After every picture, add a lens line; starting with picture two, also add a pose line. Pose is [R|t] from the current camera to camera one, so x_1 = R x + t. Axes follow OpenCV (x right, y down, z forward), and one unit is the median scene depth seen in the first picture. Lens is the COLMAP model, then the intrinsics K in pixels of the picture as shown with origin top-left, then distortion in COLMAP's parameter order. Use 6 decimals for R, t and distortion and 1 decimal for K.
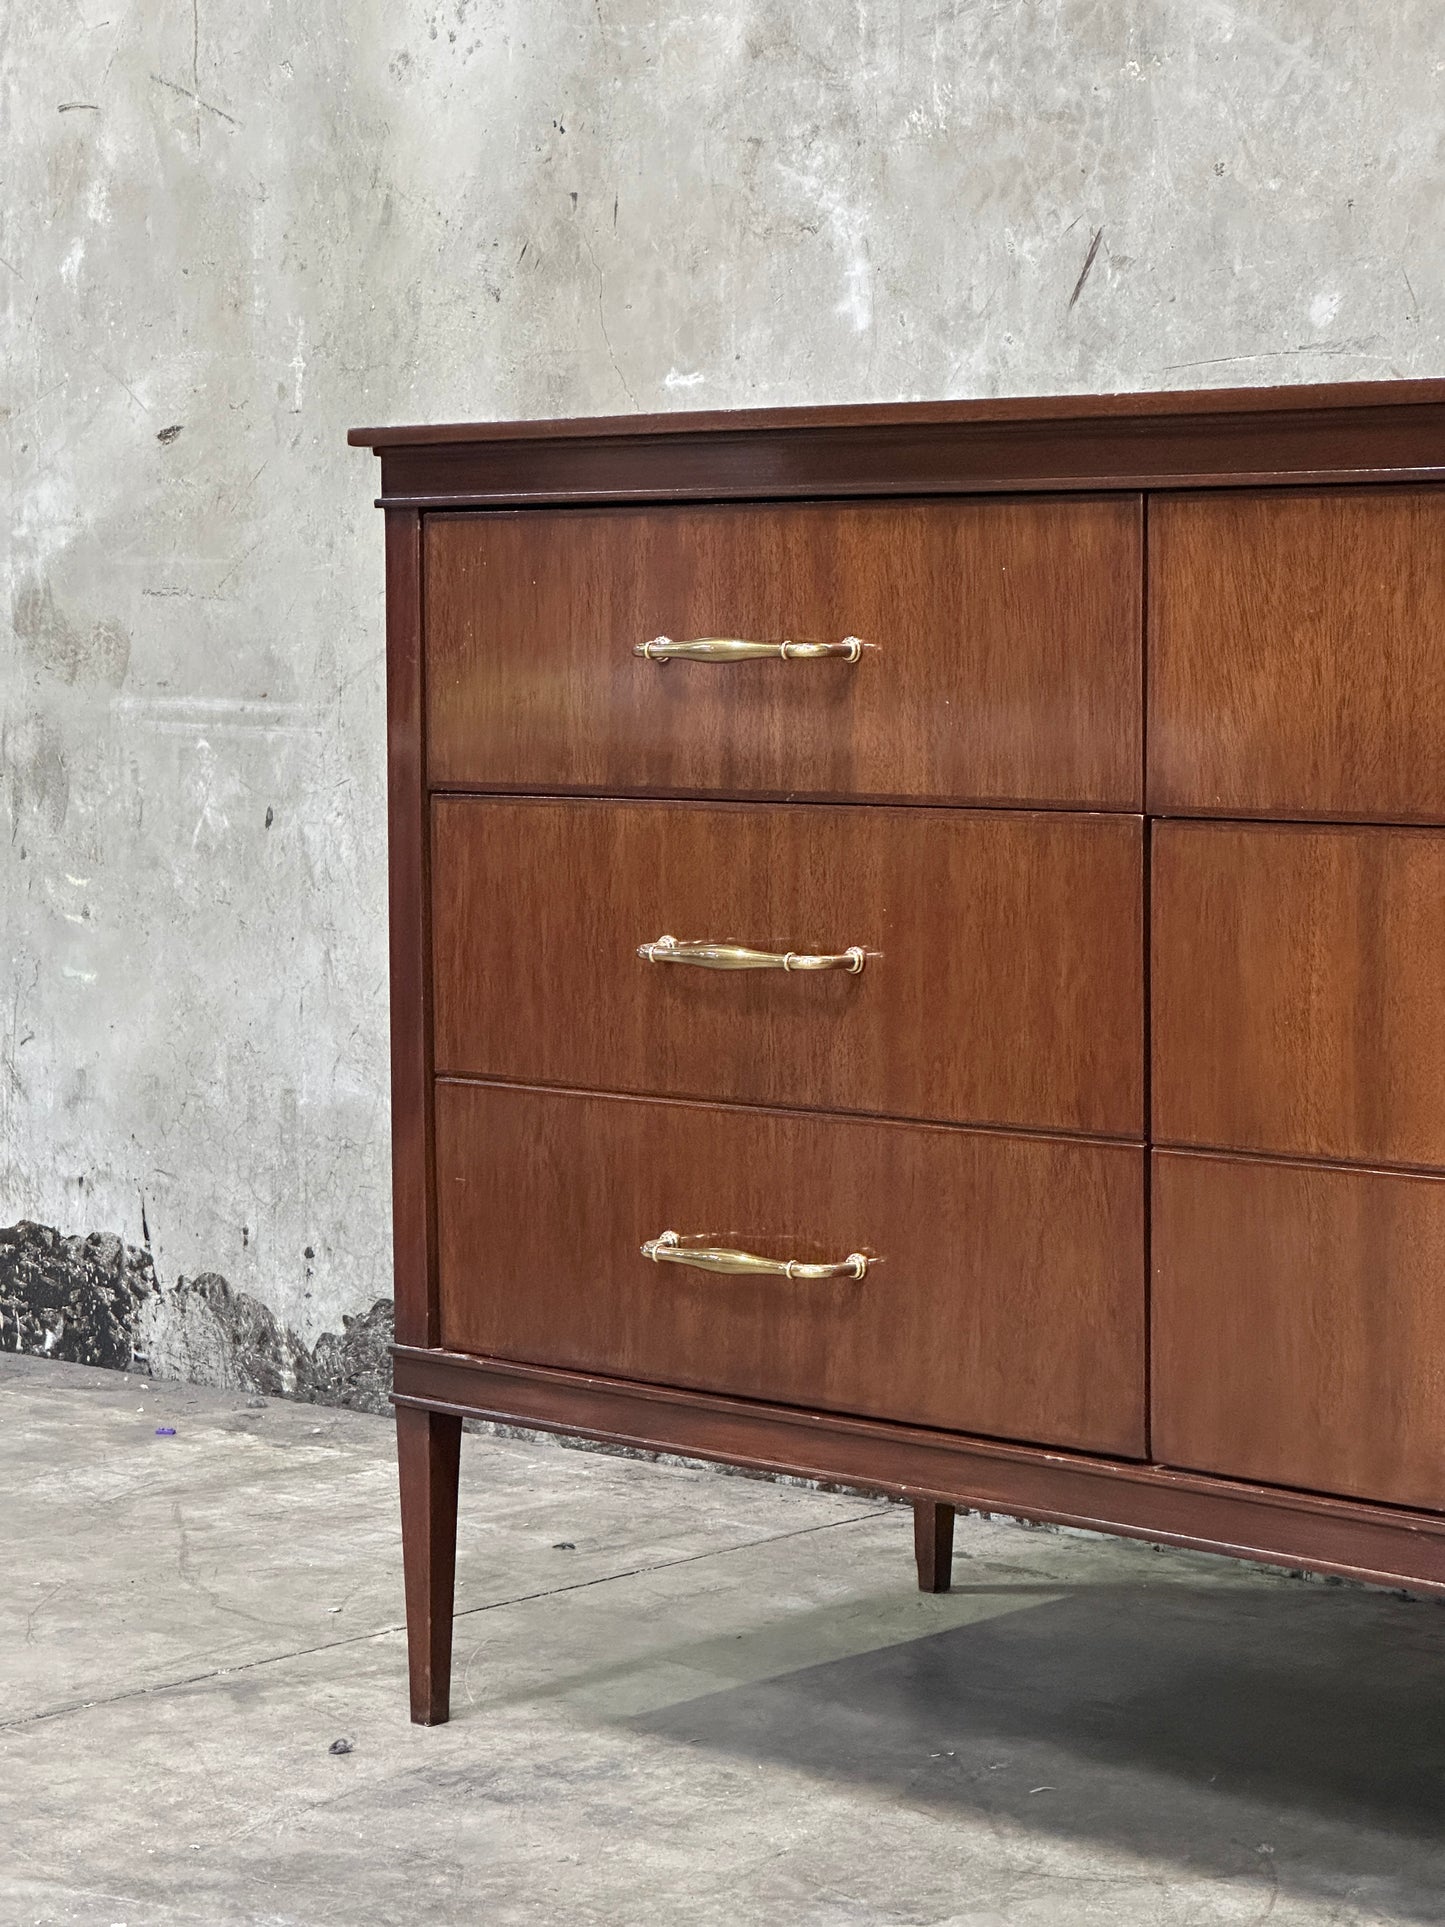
lens RADIAL K [[4309.8, 0, 739.7], [0, 4309.8, 942.0], [0, 0, 1]] dist [0.180947, 0.000000]
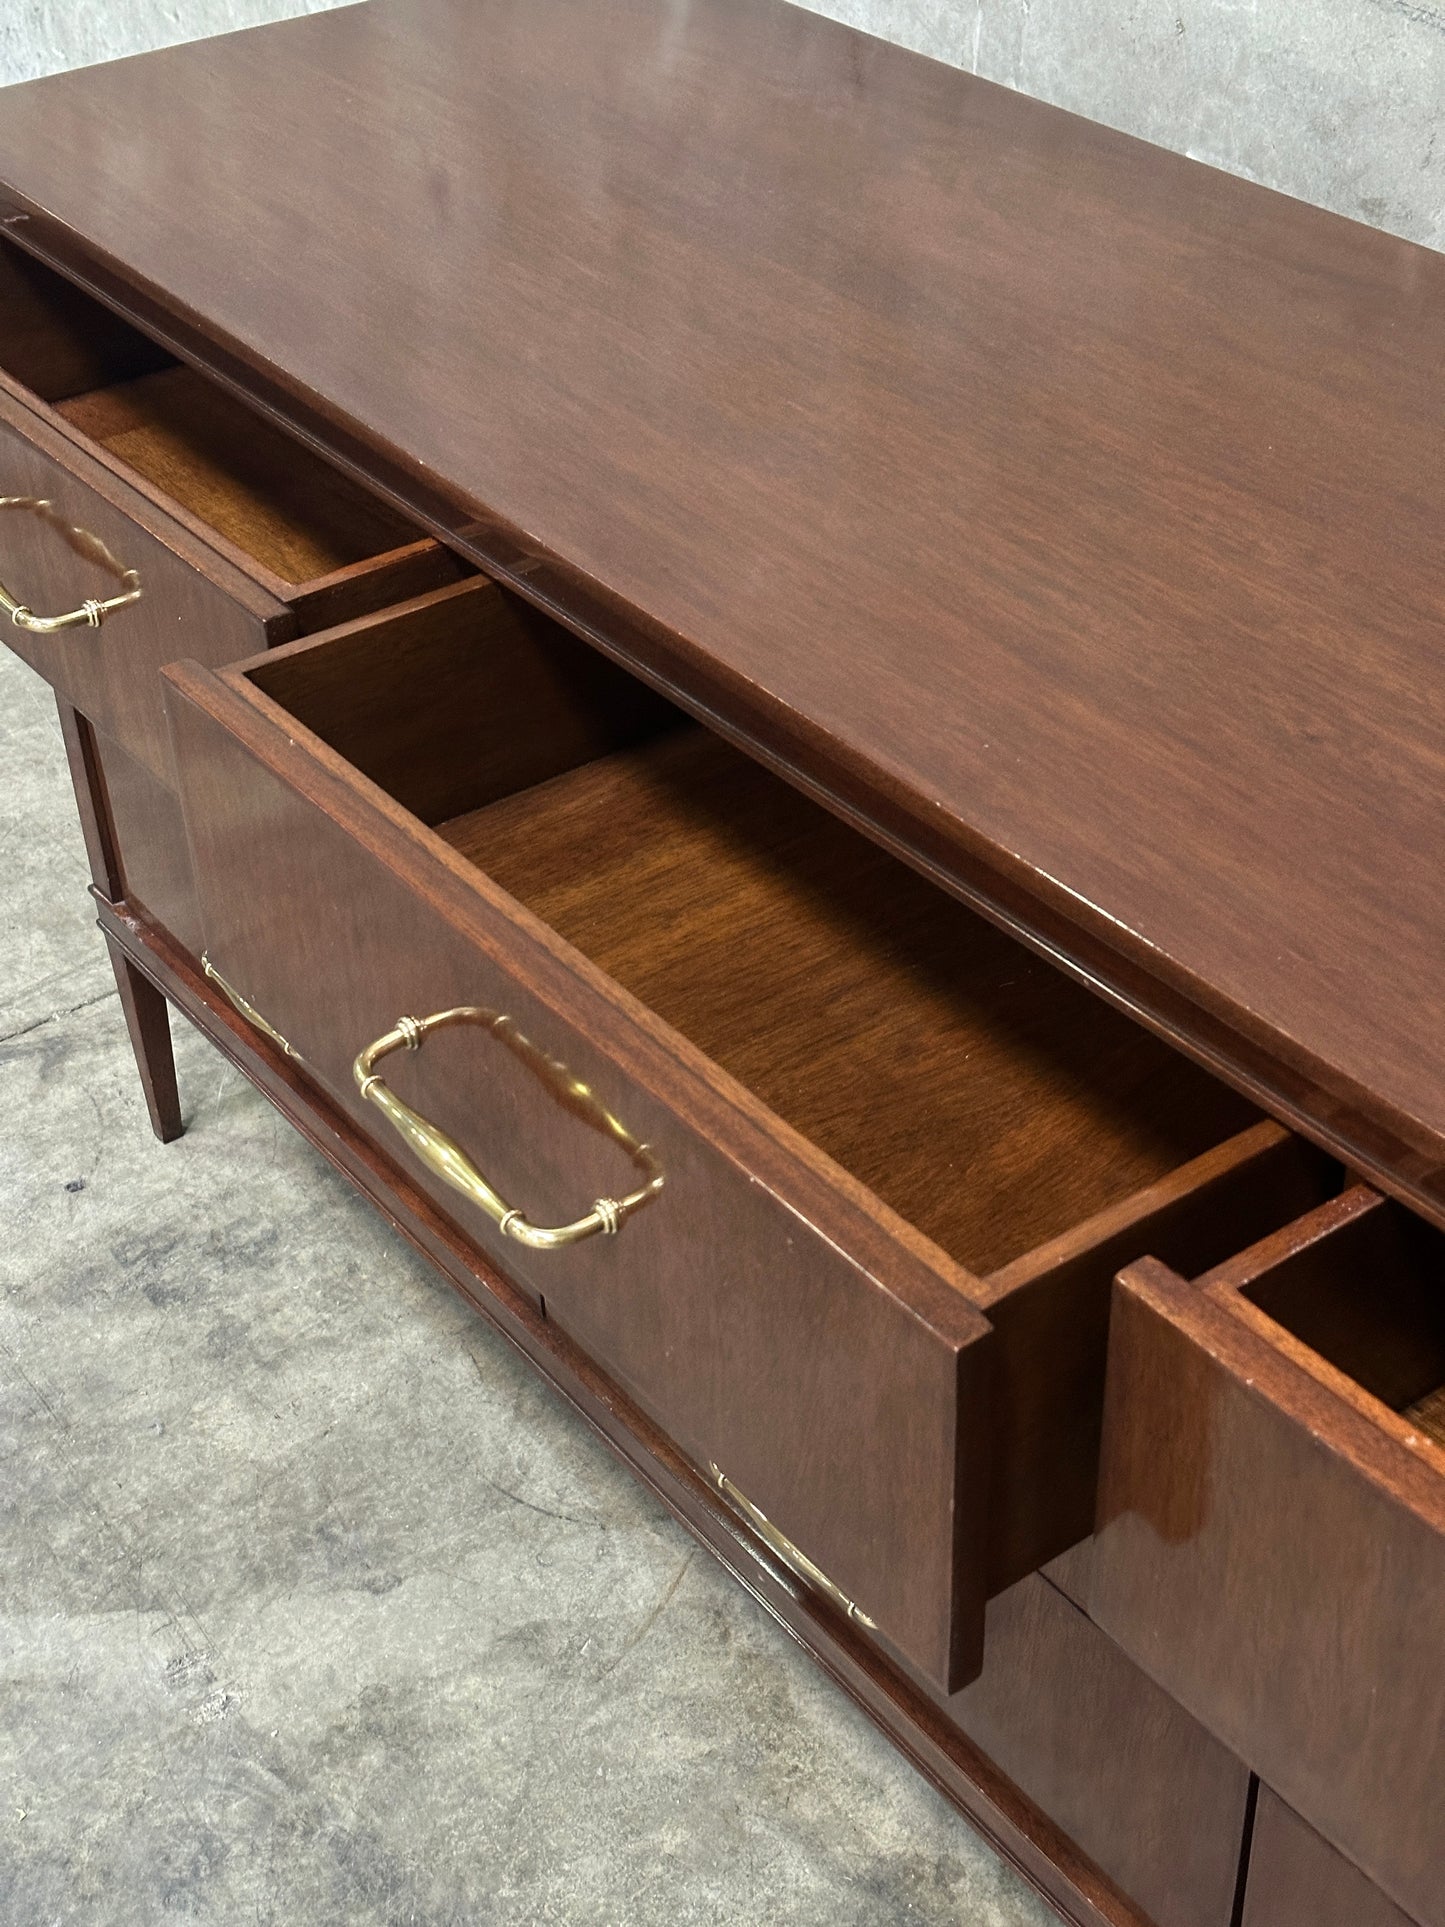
lens RADIAL K [[2683.1, 0, 716.6], [0, 2683.1, 934.0], [0, 0, 1]] dist [0.122838, 0.000000]
pose [[0.982923, 0.090112, -0.160442, 0.172621], [0.008660, 0.848275, 0.529485, -0.237828], [0.183812, -0.521833, 0.833009, 0.346851]]
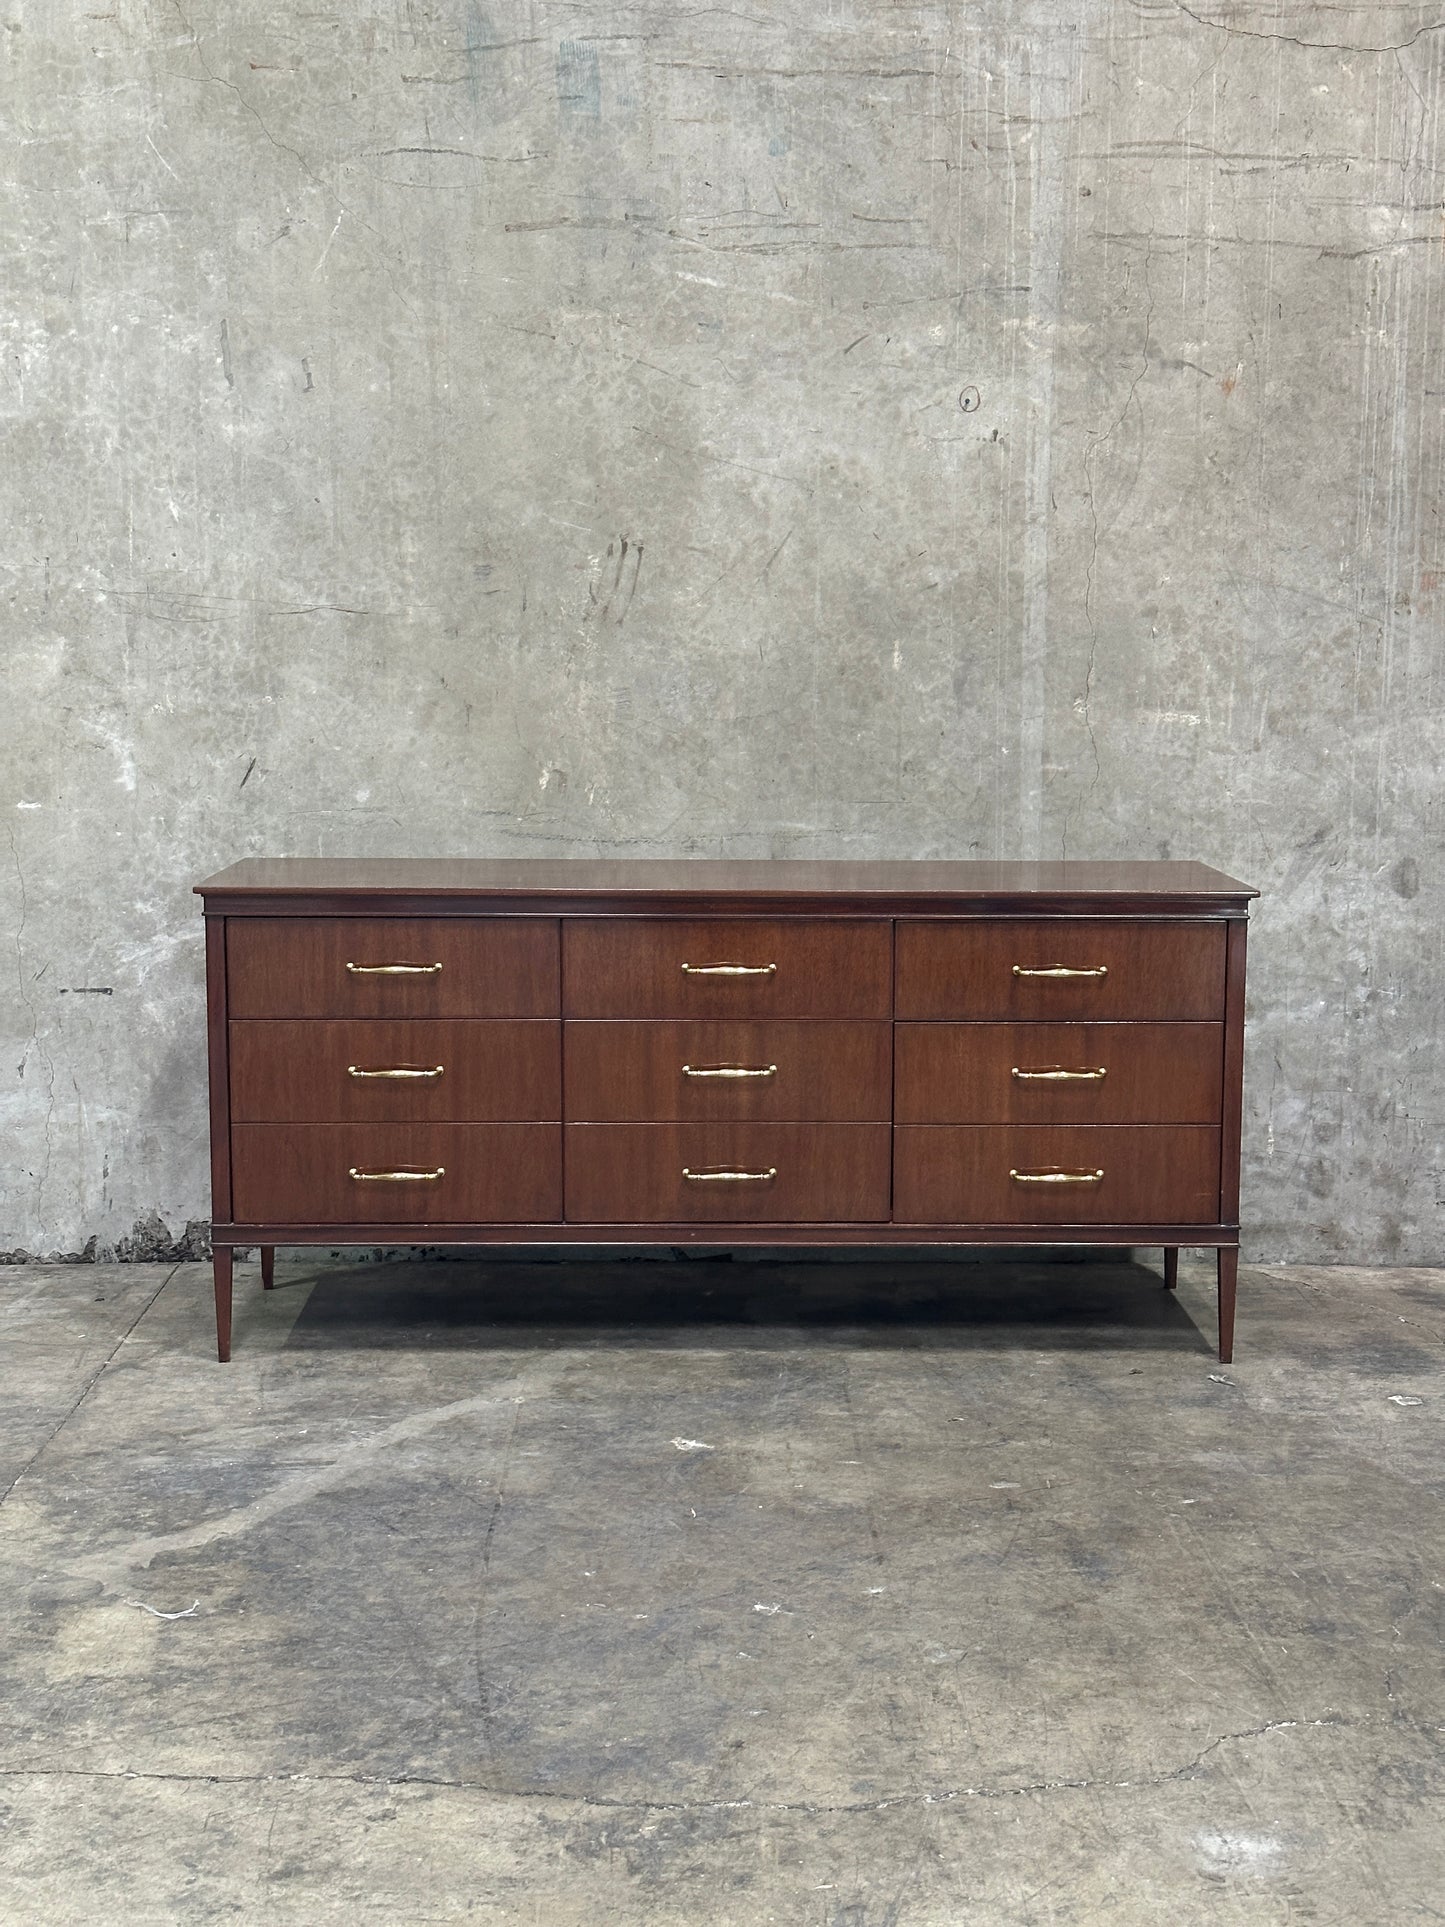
lens RADIAL K [[2683.1, 0, 737.4], [0, 2683.1, 974.1], [0, 0, 1]] dist [0.122838, 0.000000]
pose [[0.717736, -0.085713, 0.691019, -0.829798], [0.044585, 0.996015, 0.077236, -0.147922], [-0.694886, -0.024626, 0.718698, -0.354761]]
